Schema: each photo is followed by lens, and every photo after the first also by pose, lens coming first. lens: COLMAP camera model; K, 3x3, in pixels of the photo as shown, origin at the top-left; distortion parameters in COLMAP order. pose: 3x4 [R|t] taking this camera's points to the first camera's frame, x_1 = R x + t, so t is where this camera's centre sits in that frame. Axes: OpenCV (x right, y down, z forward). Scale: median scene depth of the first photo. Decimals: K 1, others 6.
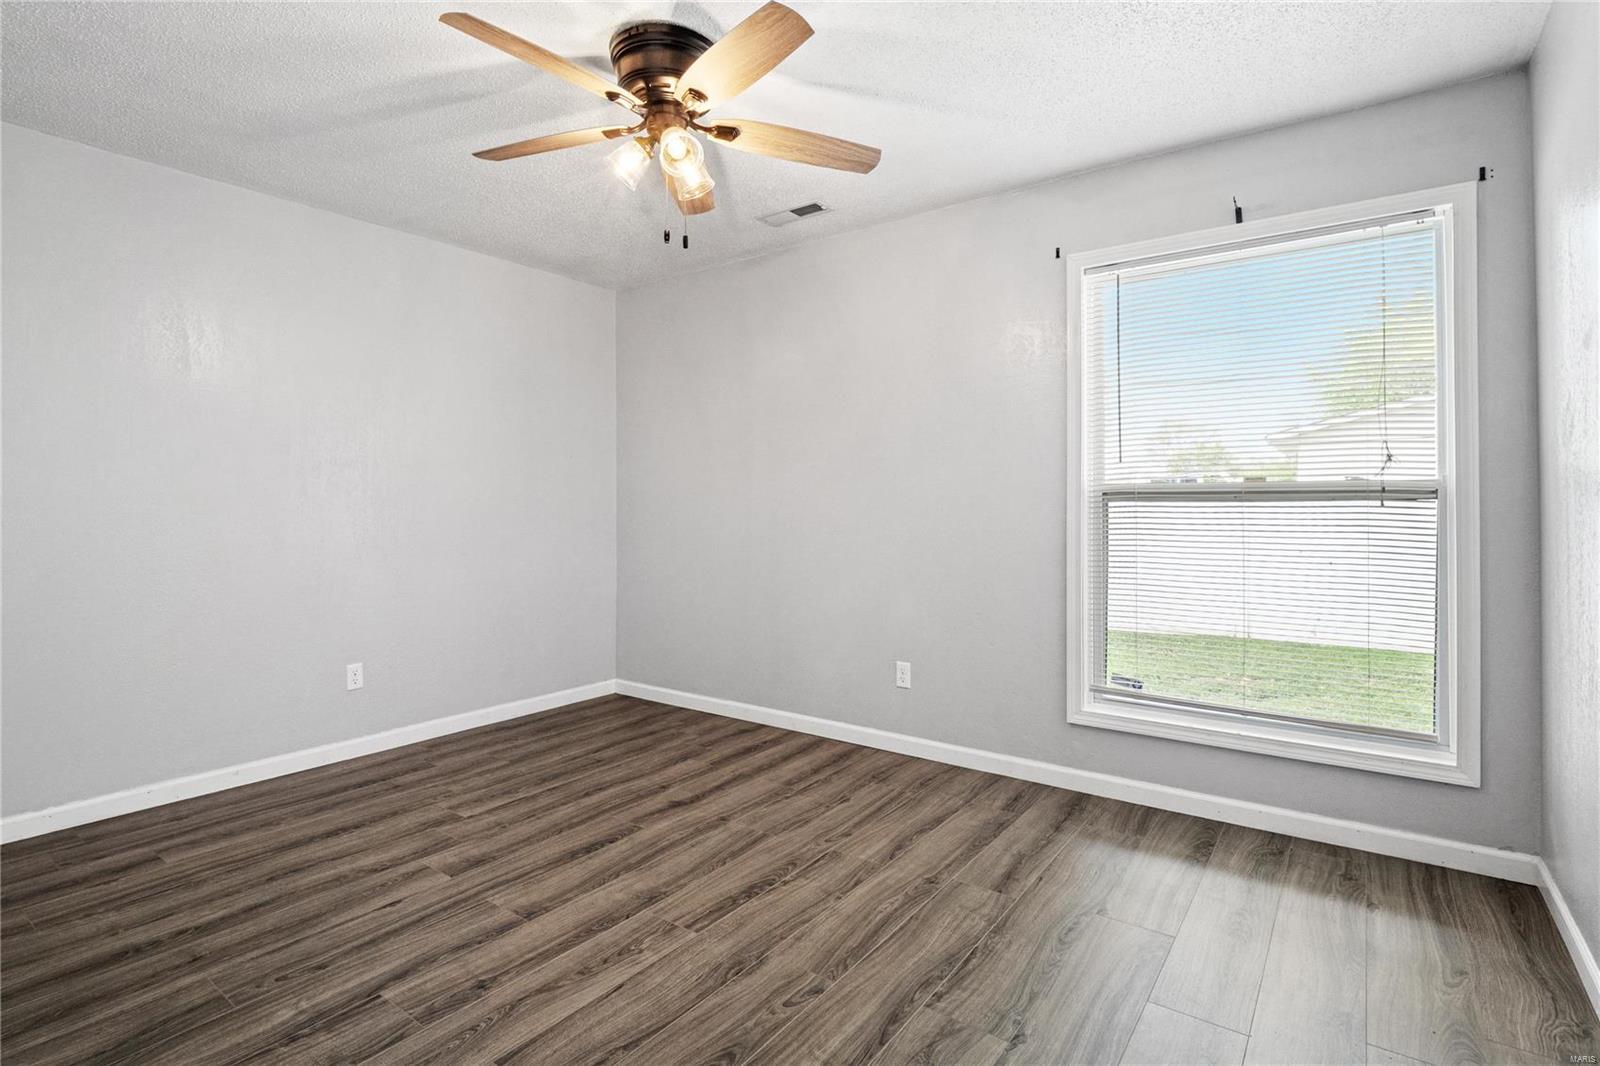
lens RADIAL K [[759.5, 0, 796.1], [0, 759.5, 523.5], [0, 0, 1]] dist [-0.000527, 0.000013]
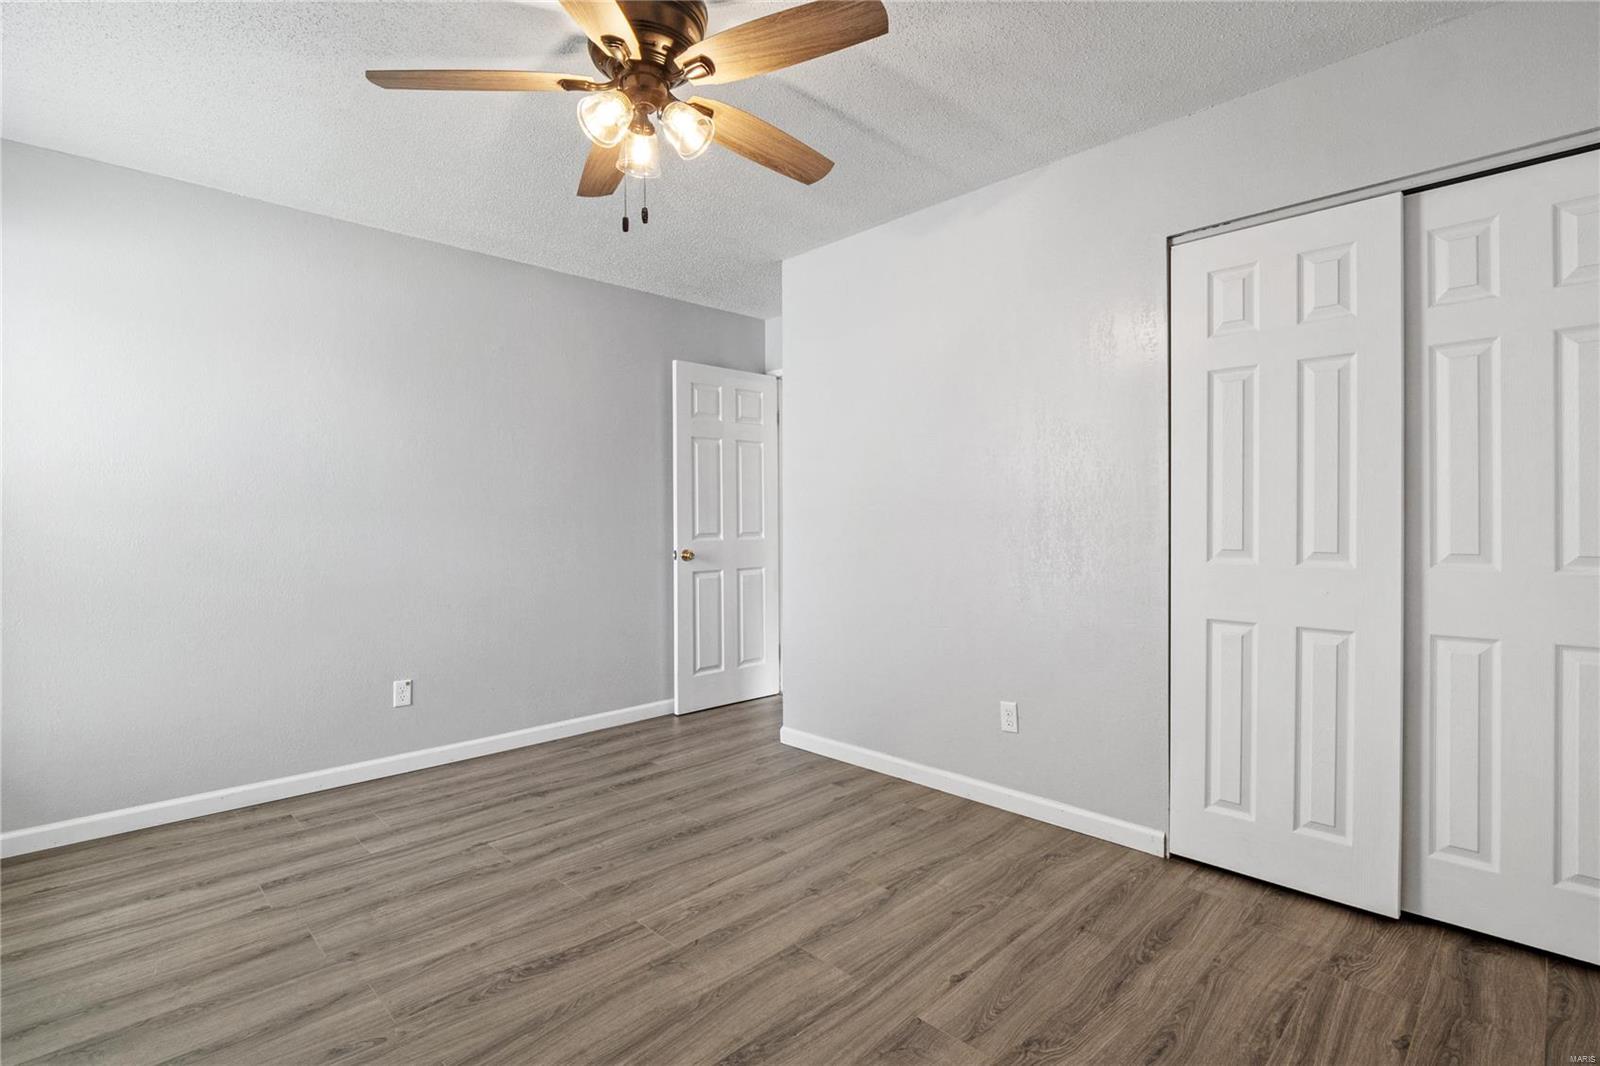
lens RADIAL K [[759.5, 0, 804.4], [0, 759.5, 526.7], [0, 0, 1]] dist [-0.000527, 0.000013]
pose [[-0.987926, 0.010954, 0.154541, -0.526242], [0.015530, 0.999475, 0.028437, -0.040138], [-0.154148, 0.030493, -0.987577, 1.965355]]
